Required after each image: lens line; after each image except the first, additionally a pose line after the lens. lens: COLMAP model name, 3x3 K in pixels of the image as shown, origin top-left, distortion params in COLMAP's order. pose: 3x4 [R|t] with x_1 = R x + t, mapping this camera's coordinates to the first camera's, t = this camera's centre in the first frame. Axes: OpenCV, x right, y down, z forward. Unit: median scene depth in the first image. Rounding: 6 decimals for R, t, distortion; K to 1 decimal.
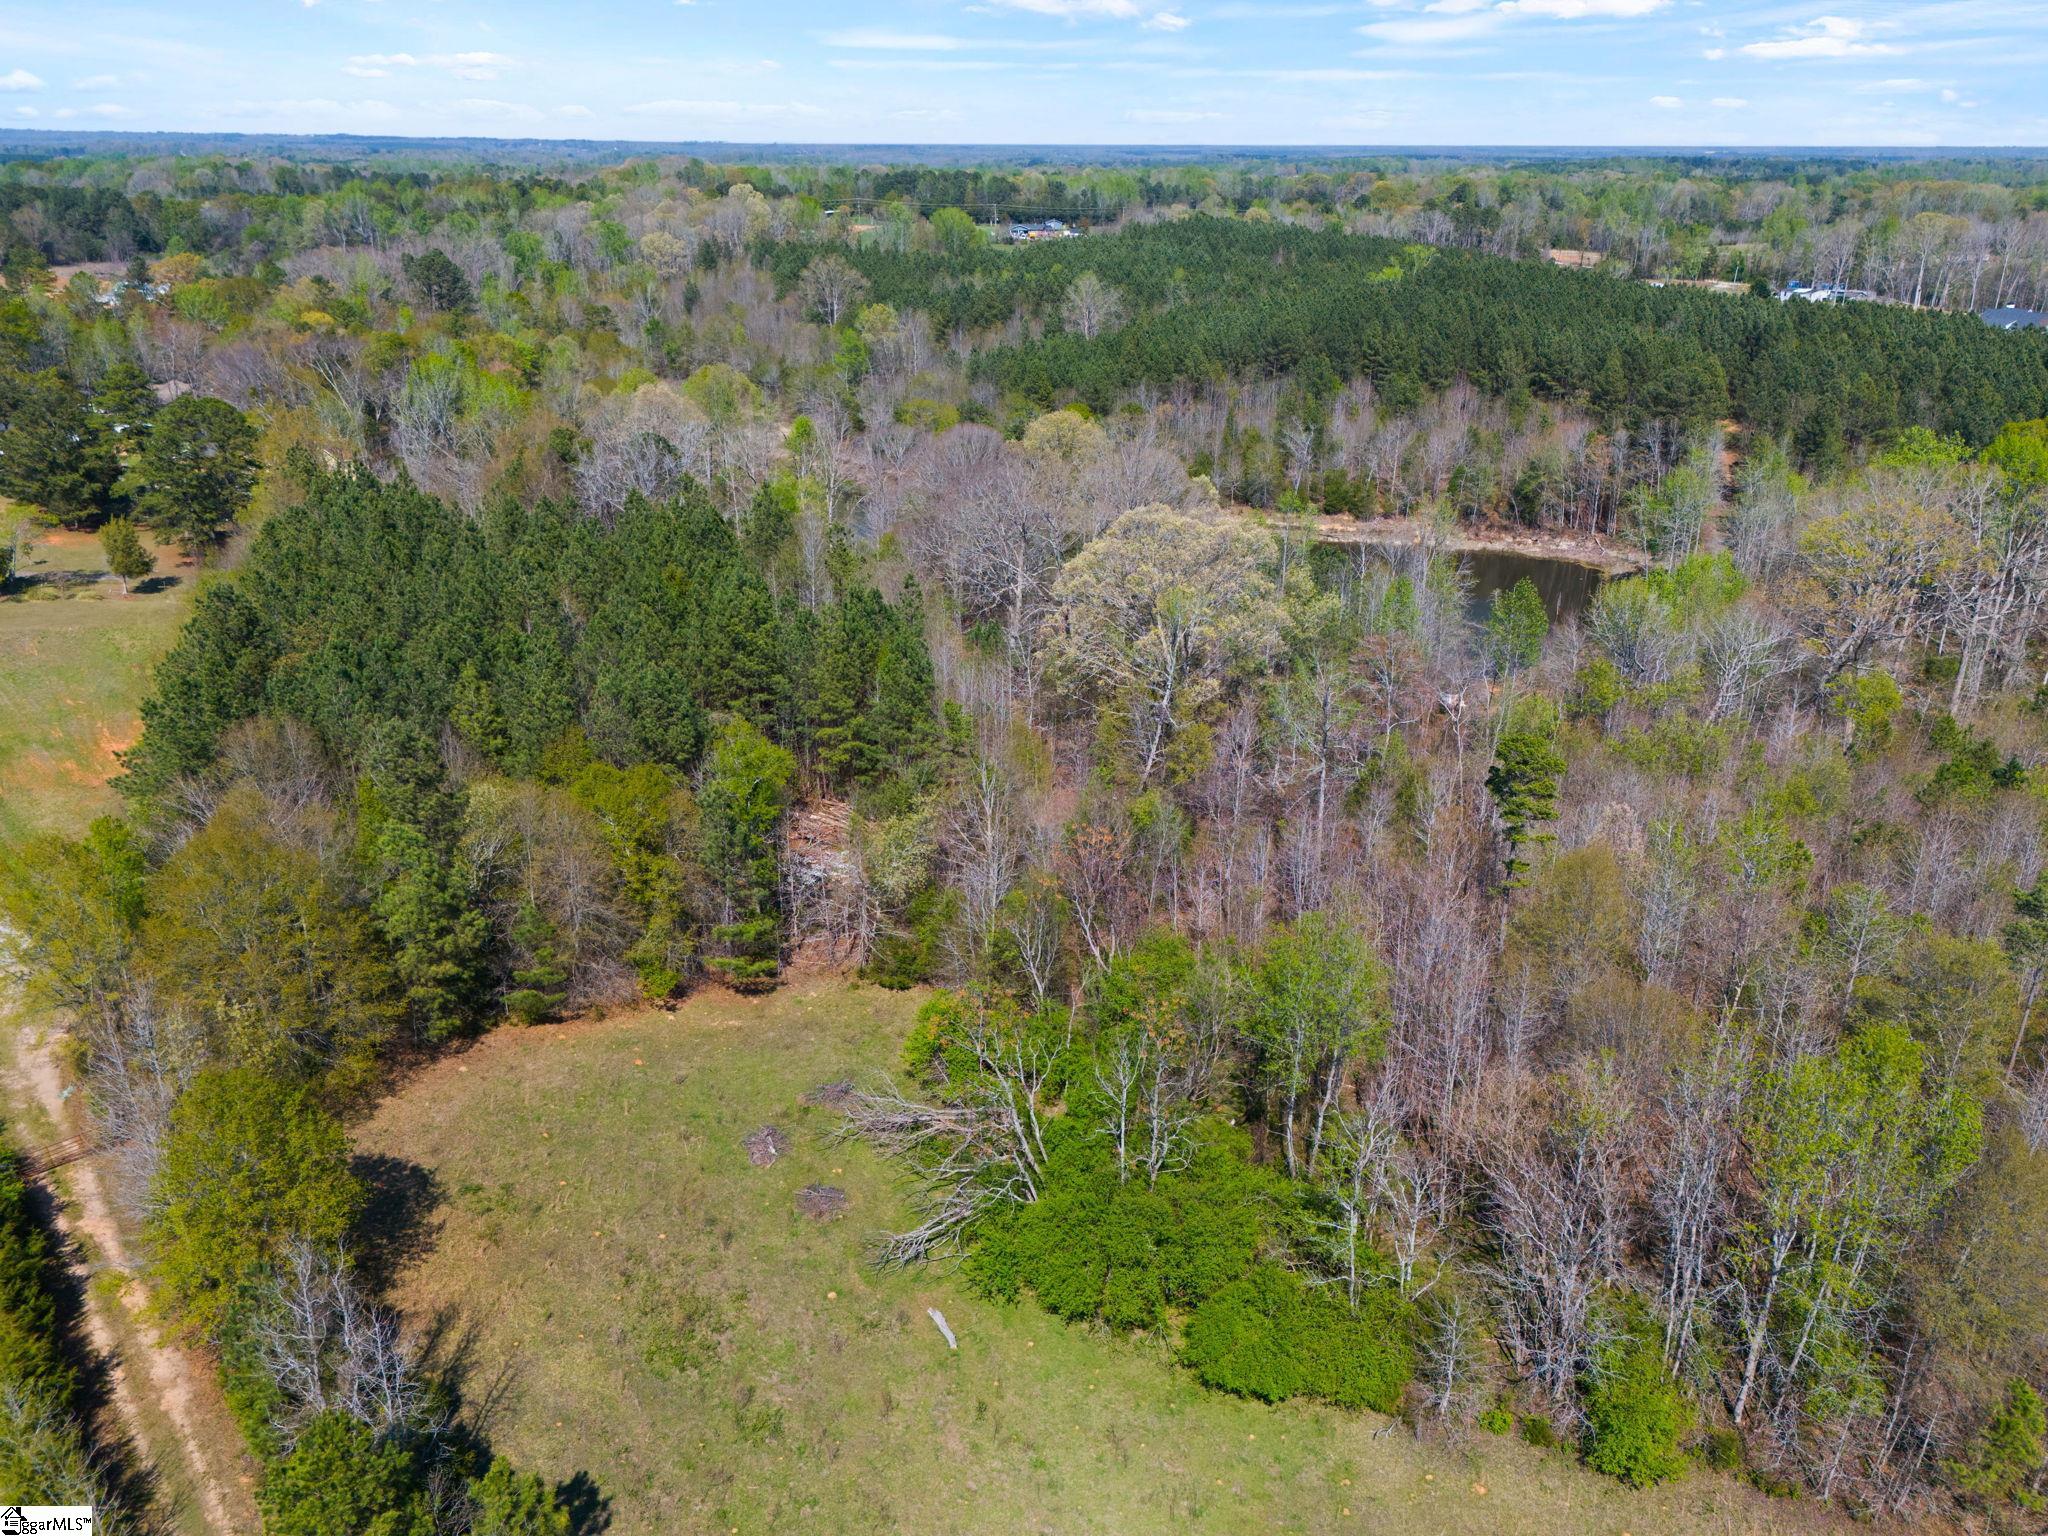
lens RADIAL K [[1529.6, 0, 1029.4], [0, 1529.6, 792.0], [0, 0, 1]] dist [0.066502, -0.058150]
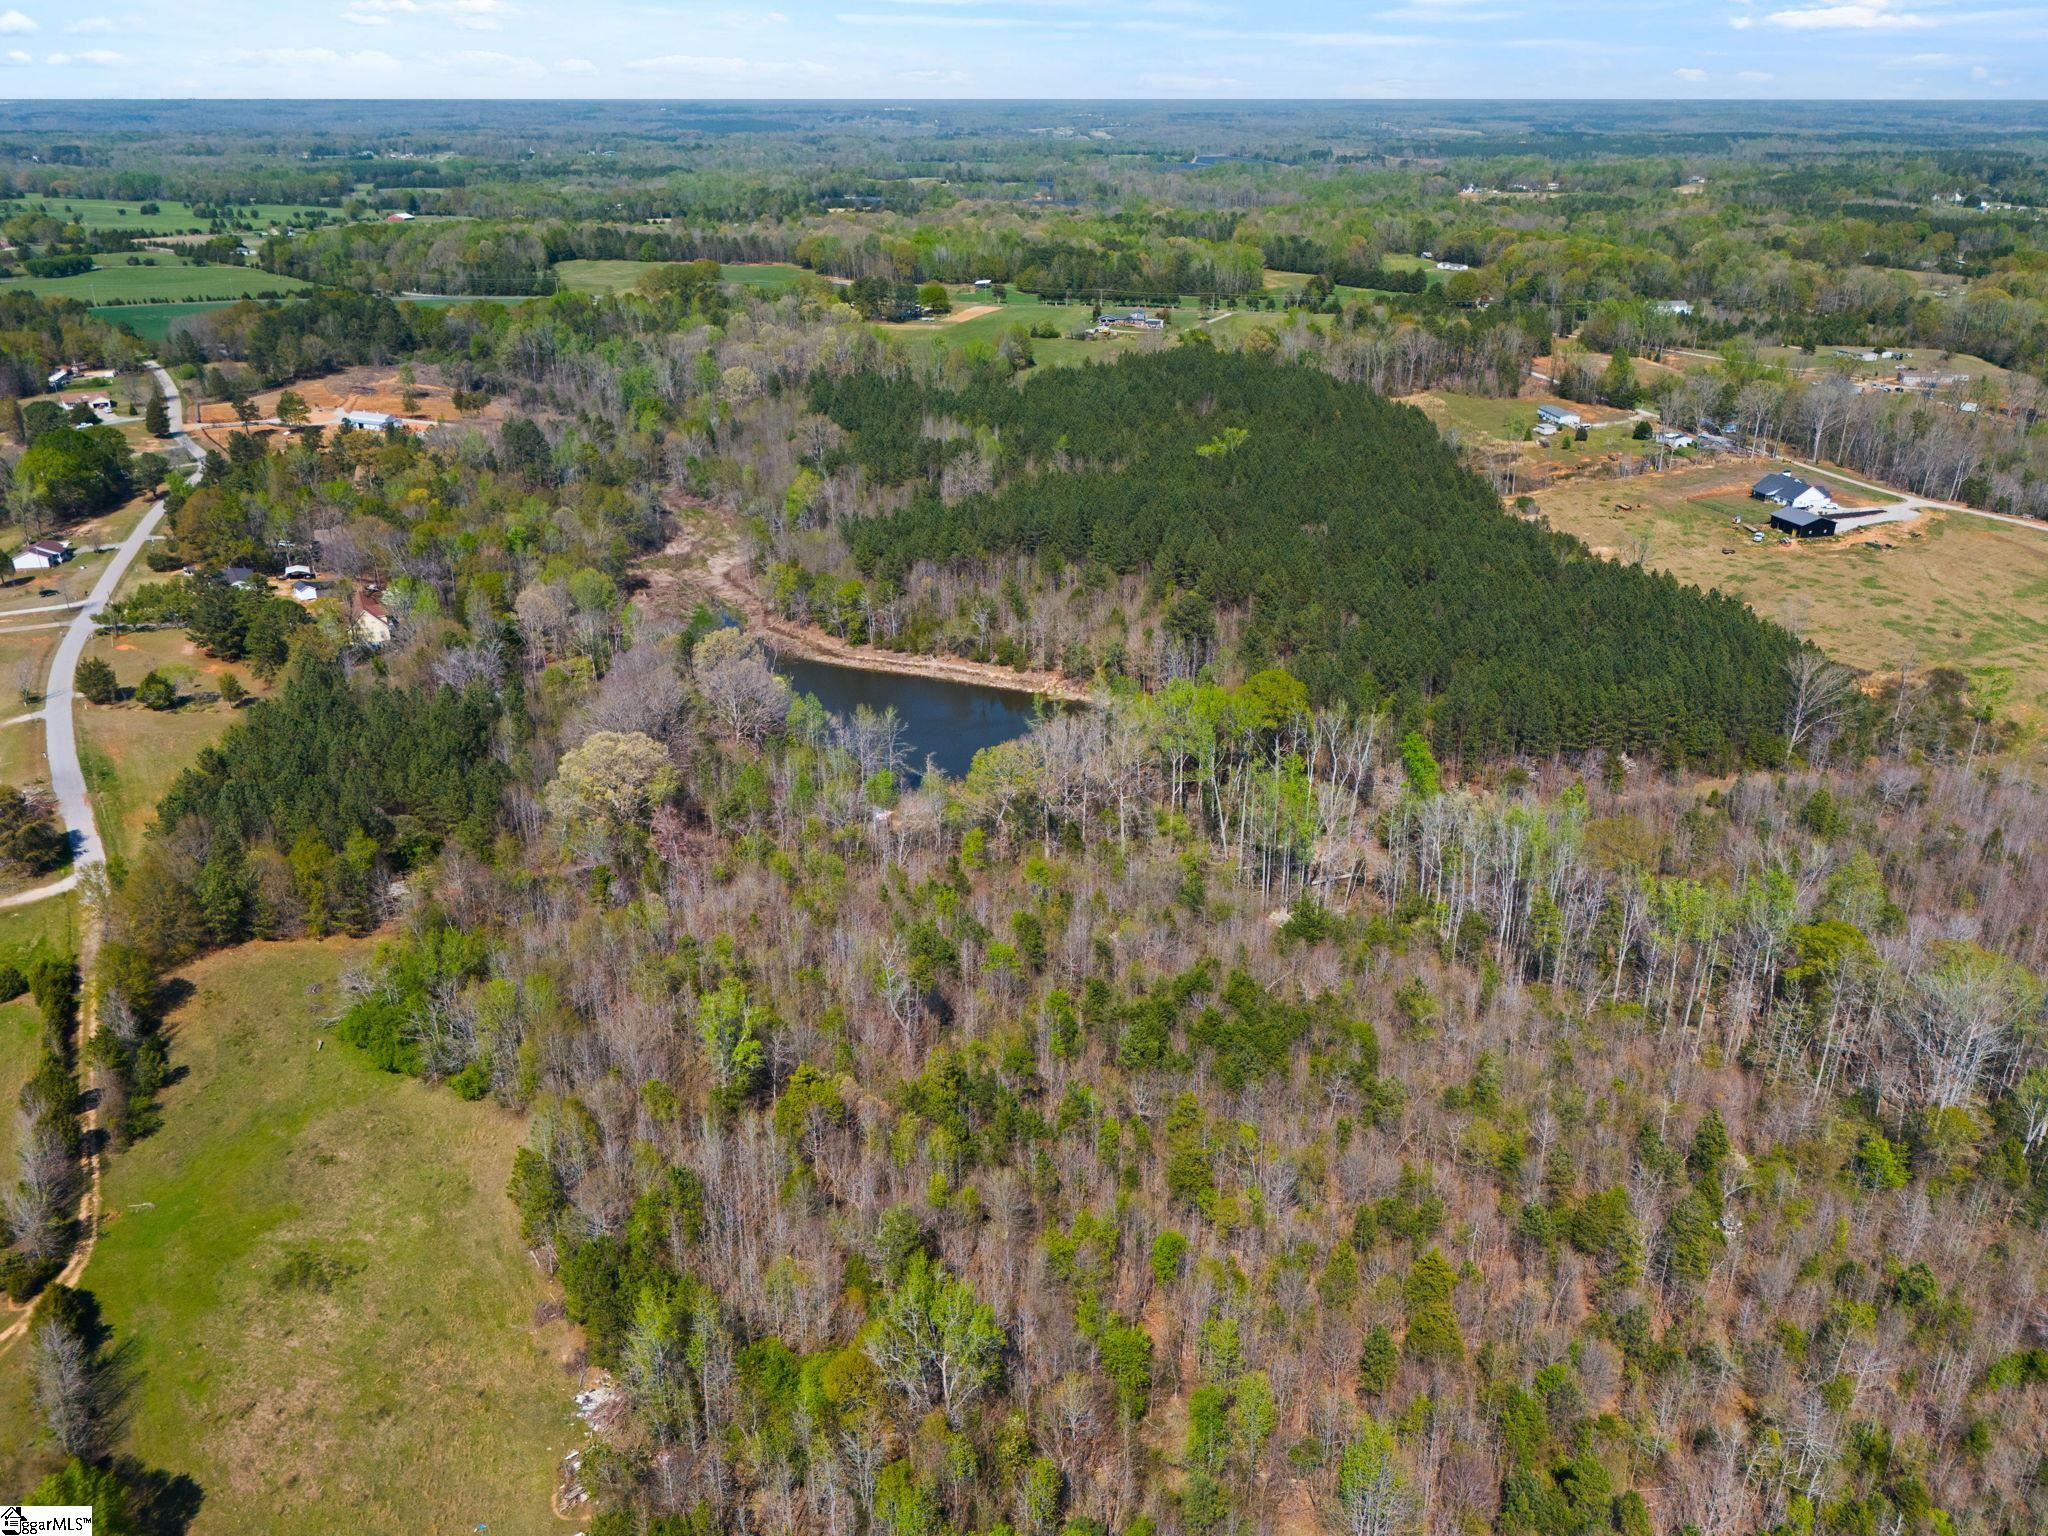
lens RADIAL K [[1596.1, 0, 1024.0], [0, 1596.1, 768.0], [0, 0, 1]] dist [0.062578, -0.048522]
pose [[0.978142, 0.074341, -0.194194, 1.409983], [-0.073978, 0.997218, 0.009128, -0.257069], [0.194332, 0.005438, 0.980921, -1.416718]]
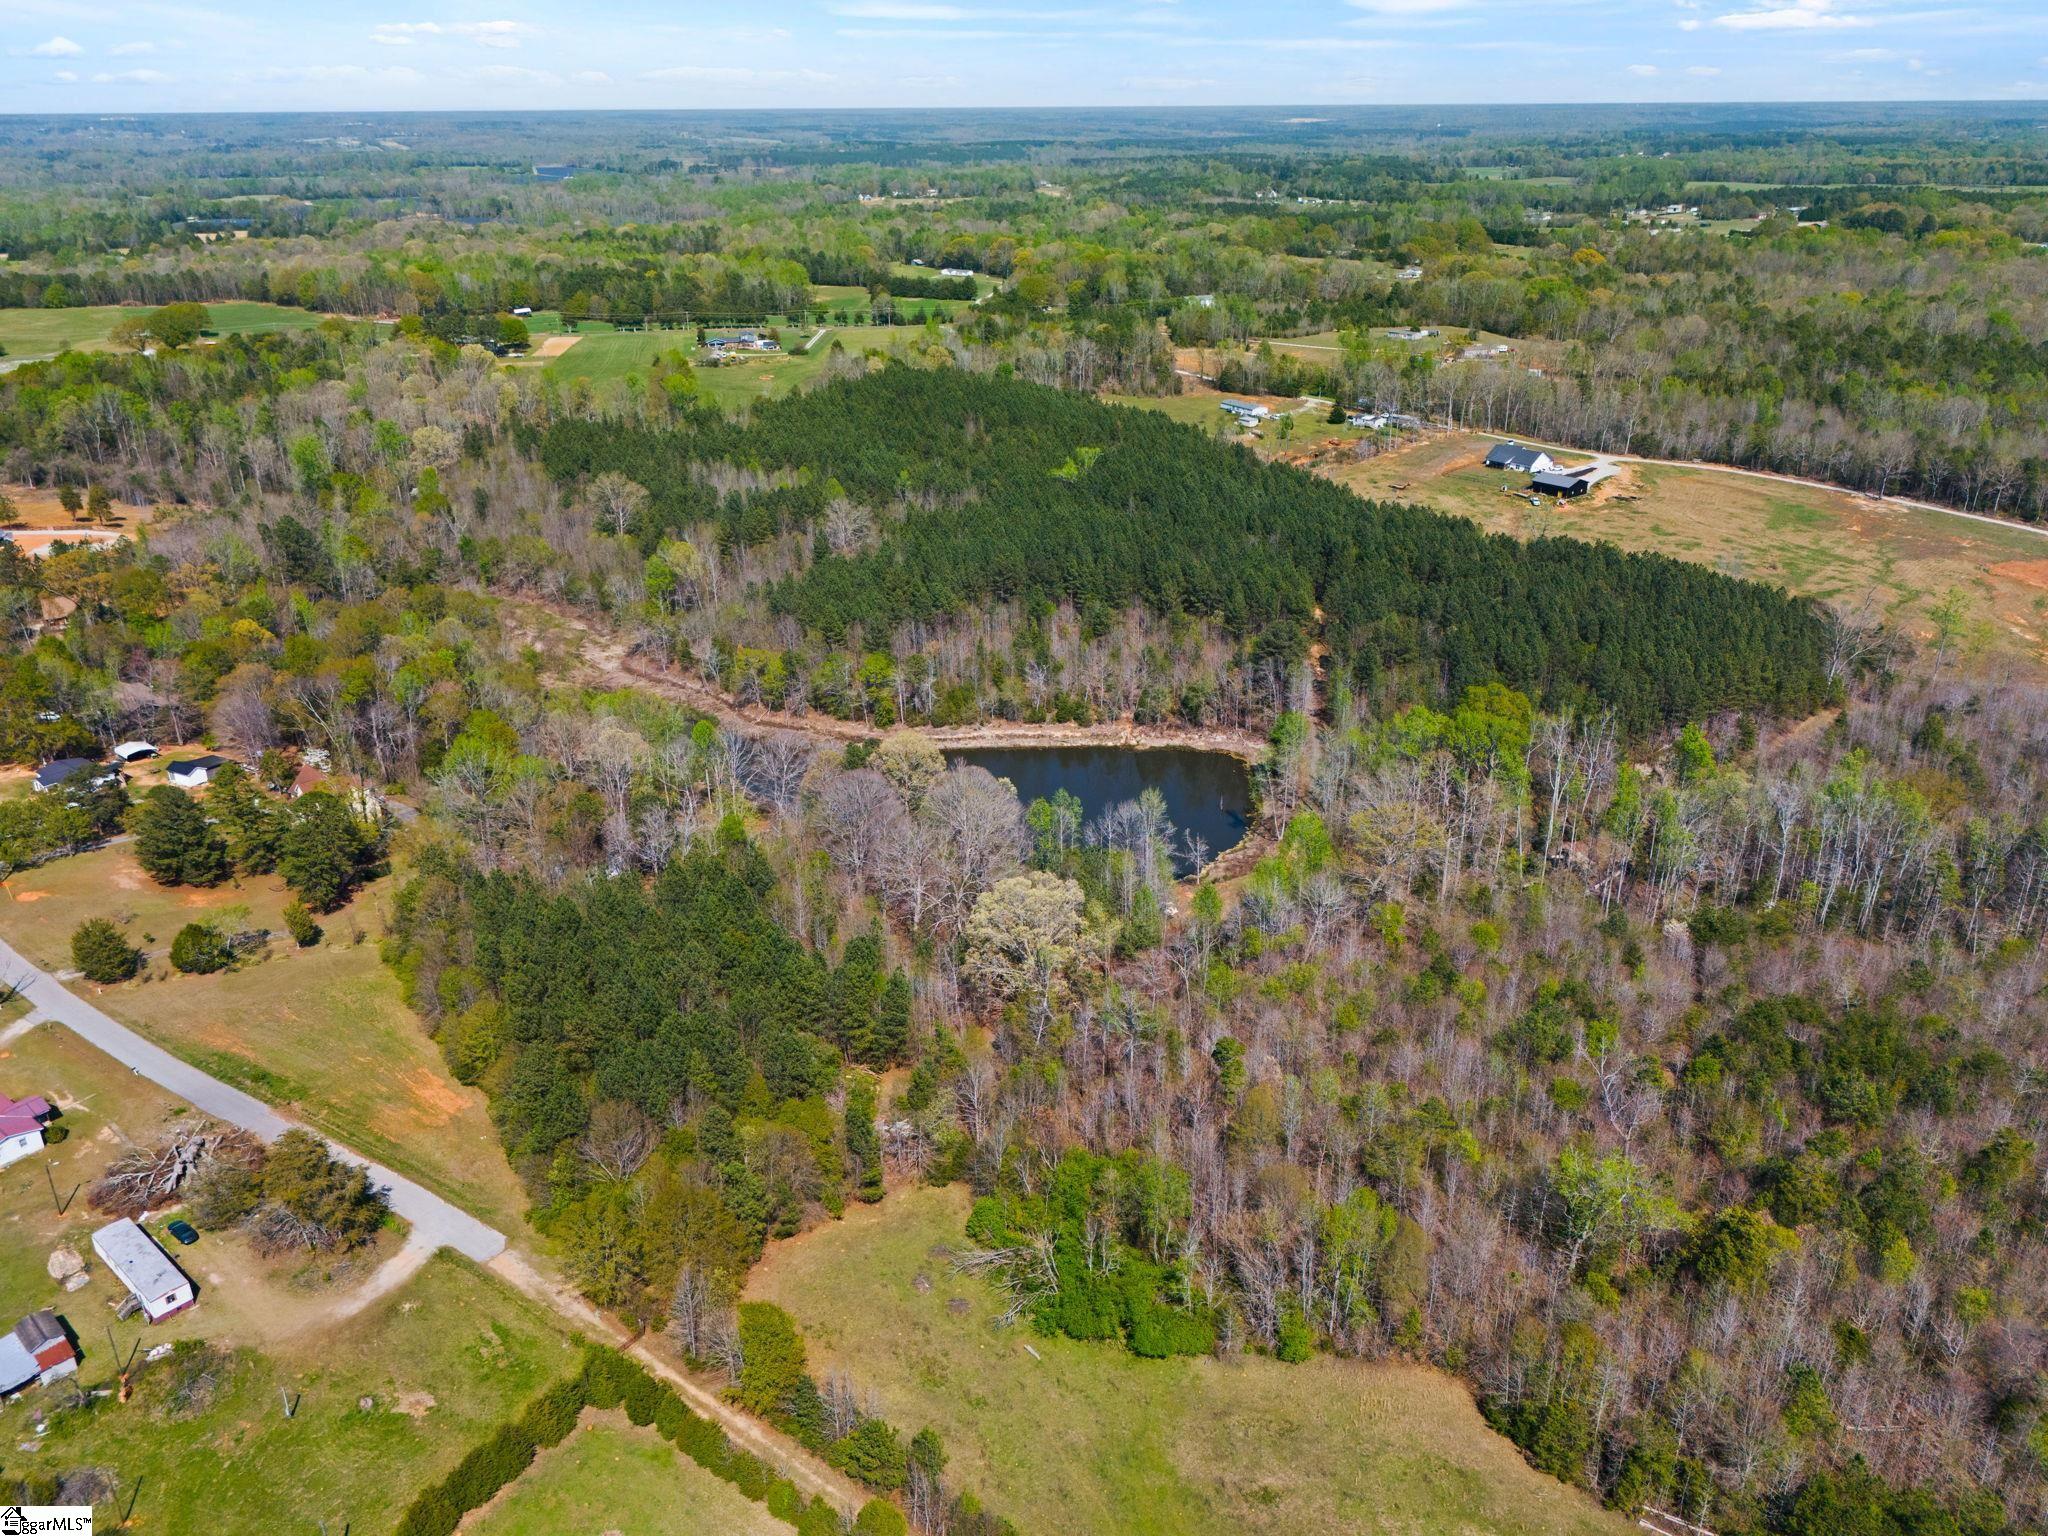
lens RADIAL K [[1529.6, 0, 1029.4], [0, 1529.6, 792.0], [0, 0, 1]] dist [0.066502, -0.058150]
pose [[0.973681, -0.104939, 0.202319, -0.336745], [0.099416, 0.994347, 0.037302, -0.460622], [-0.205090, -0.016207, 0.978609, -1.014622]]
